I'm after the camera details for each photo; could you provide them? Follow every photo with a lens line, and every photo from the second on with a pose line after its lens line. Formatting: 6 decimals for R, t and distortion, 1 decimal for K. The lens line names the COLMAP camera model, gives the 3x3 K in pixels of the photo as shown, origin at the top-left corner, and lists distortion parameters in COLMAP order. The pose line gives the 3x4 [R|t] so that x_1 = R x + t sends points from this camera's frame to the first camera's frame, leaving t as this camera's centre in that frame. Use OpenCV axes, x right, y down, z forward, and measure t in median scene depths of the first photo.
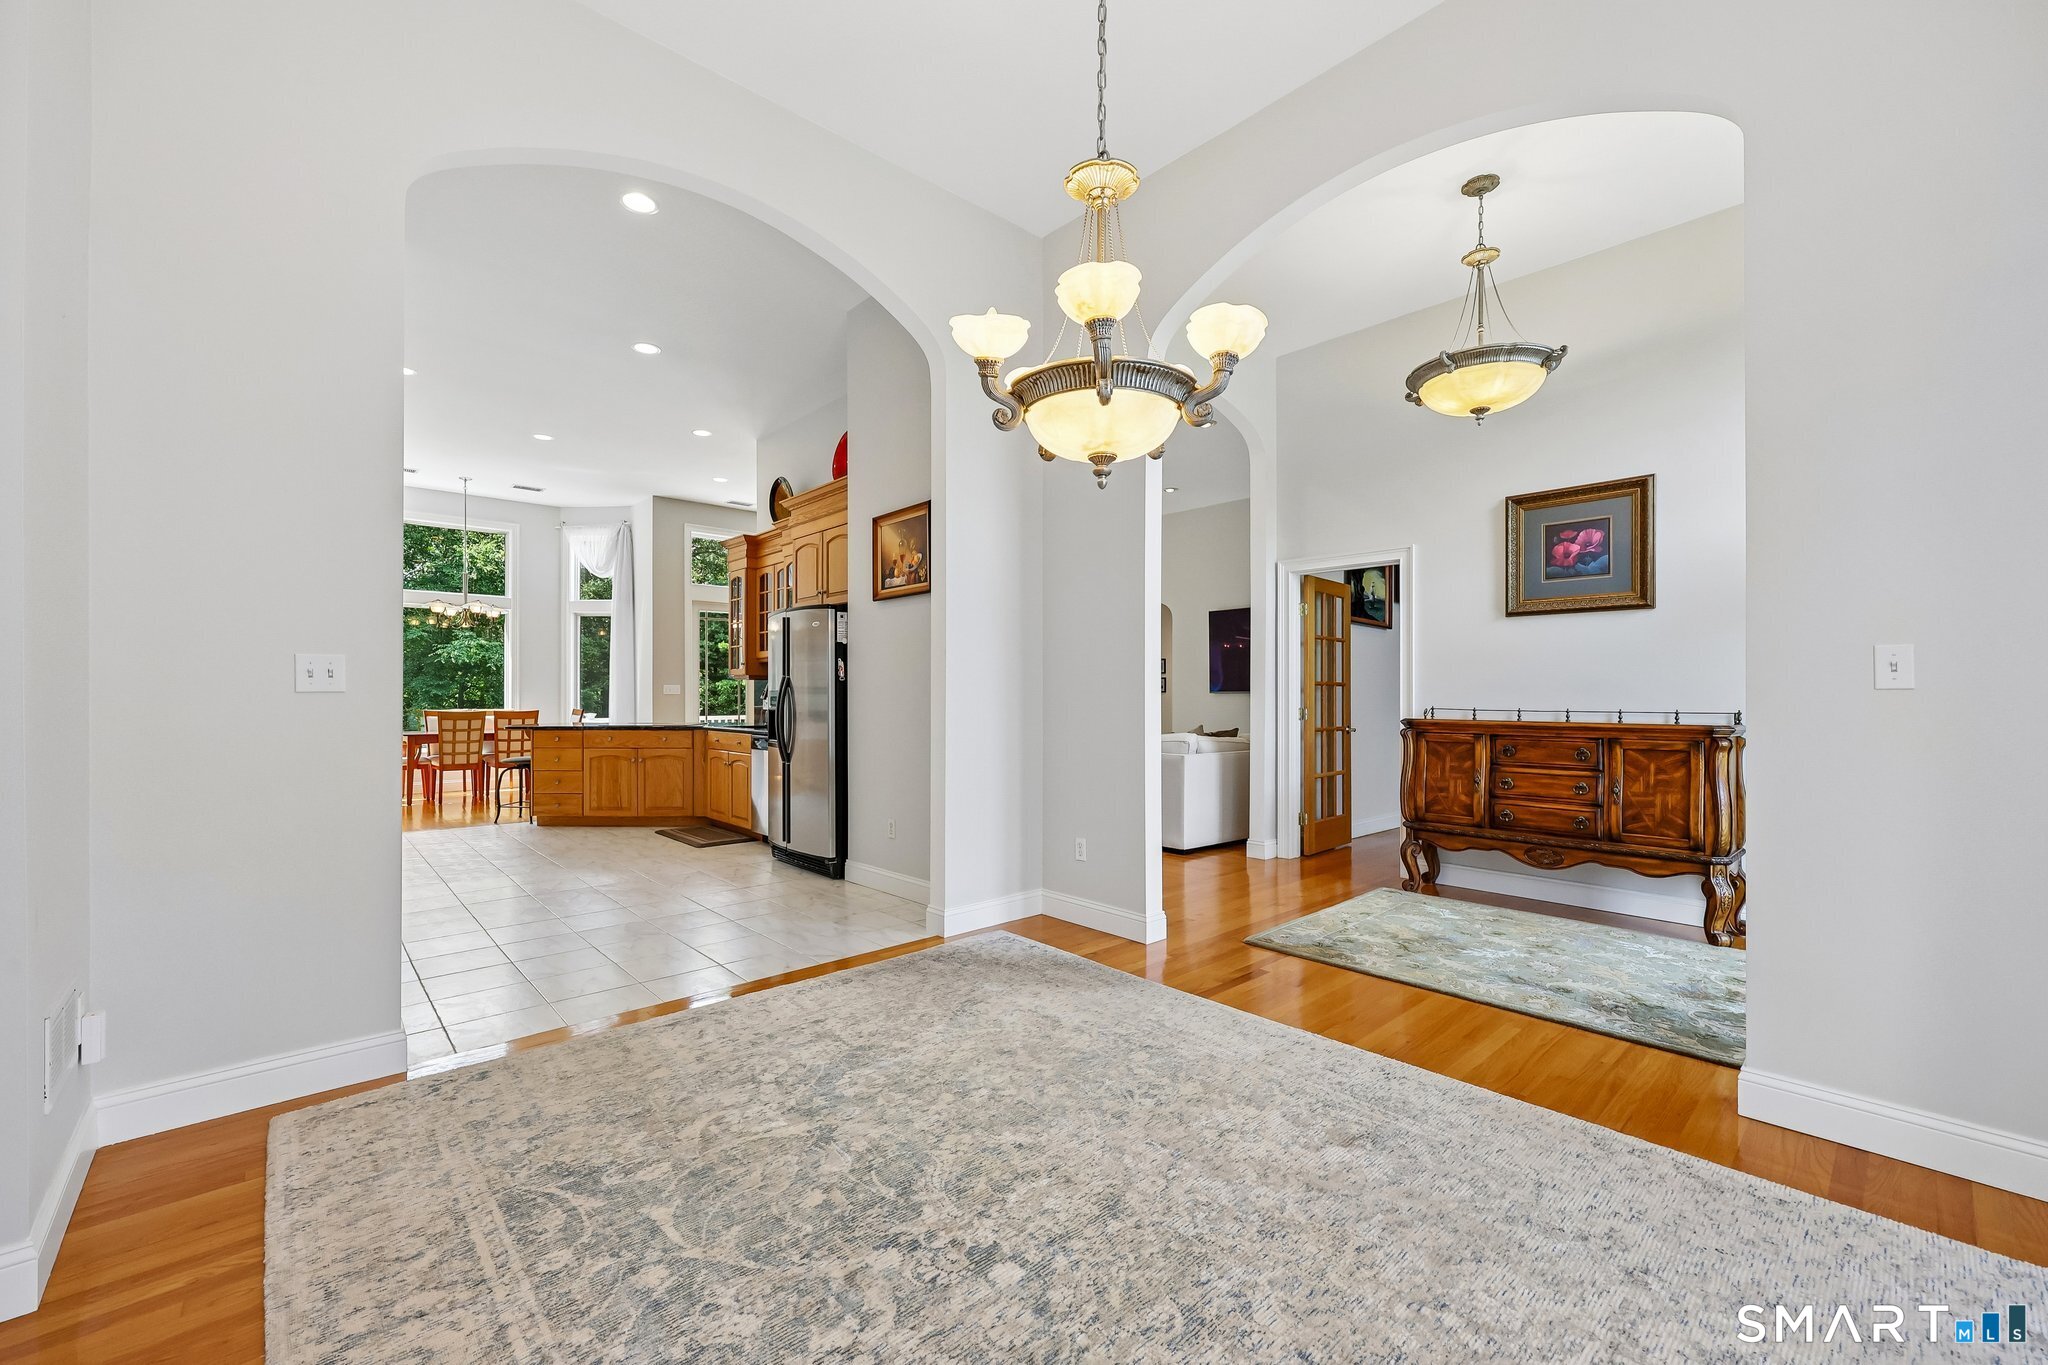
lens RADIAL K [[828.0, 0, 1009.0], [0, 828.0, 693.1], [0, 0, 1]] dist [0.001250, 0.000029]
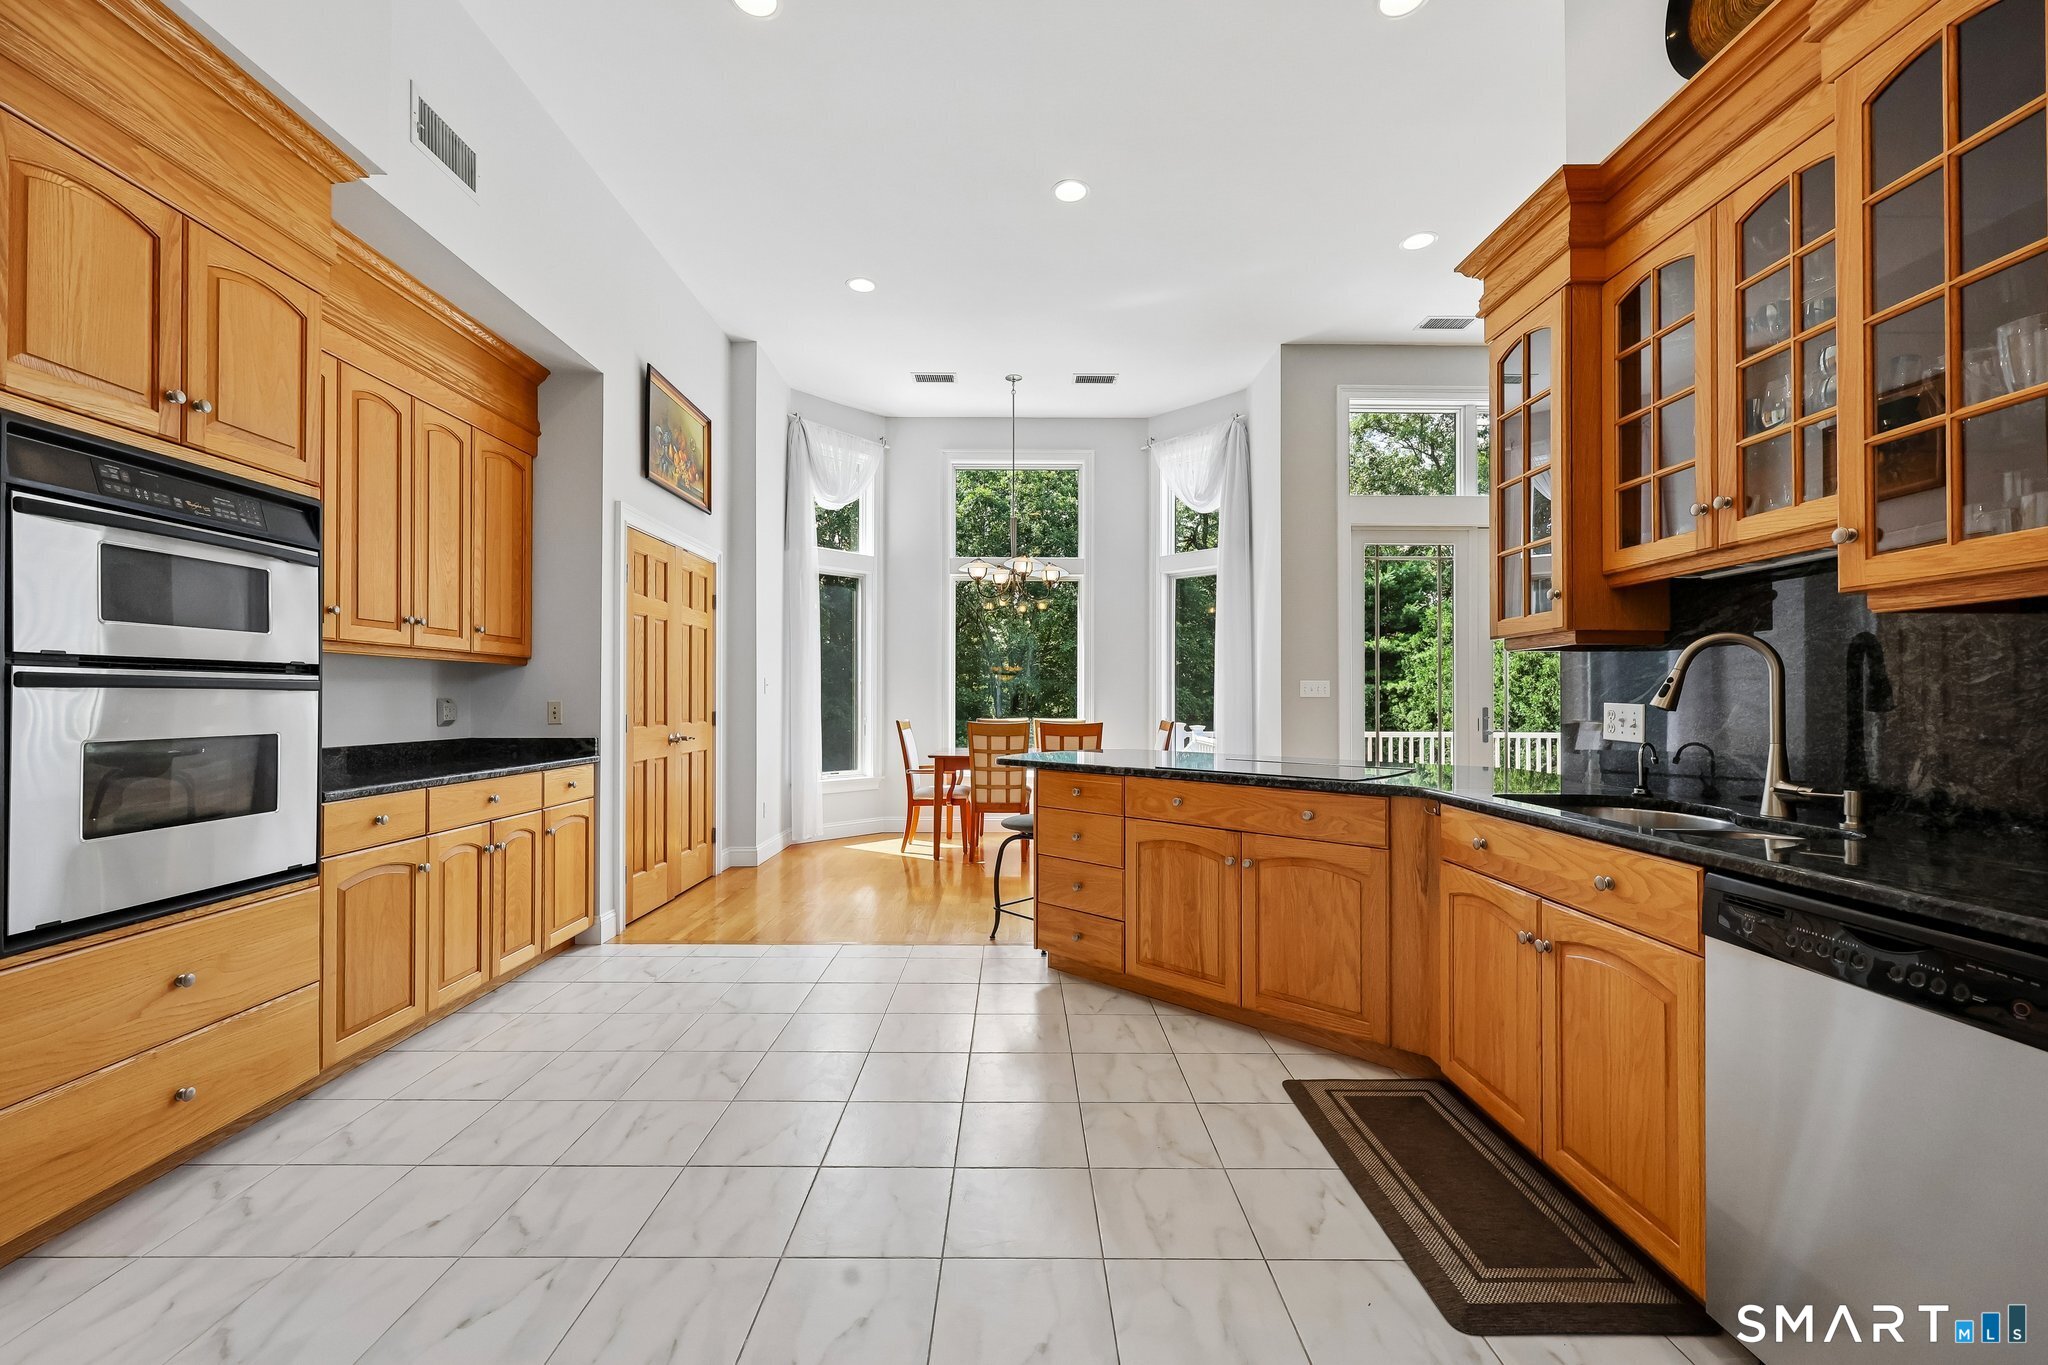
lens RADIAL K [[828.0, 0, 1009.0], [0, 828.0, 693.1], [0, 0, 1]] dist [0.001250, 0.000029]
pose [[0.747068, -0.003467, -0.664739, -0.219737], [-0.001963, 0.999971, -0.007422, 0.003439], [0.664745, 0.006850, 0.747039, 0.516743]]
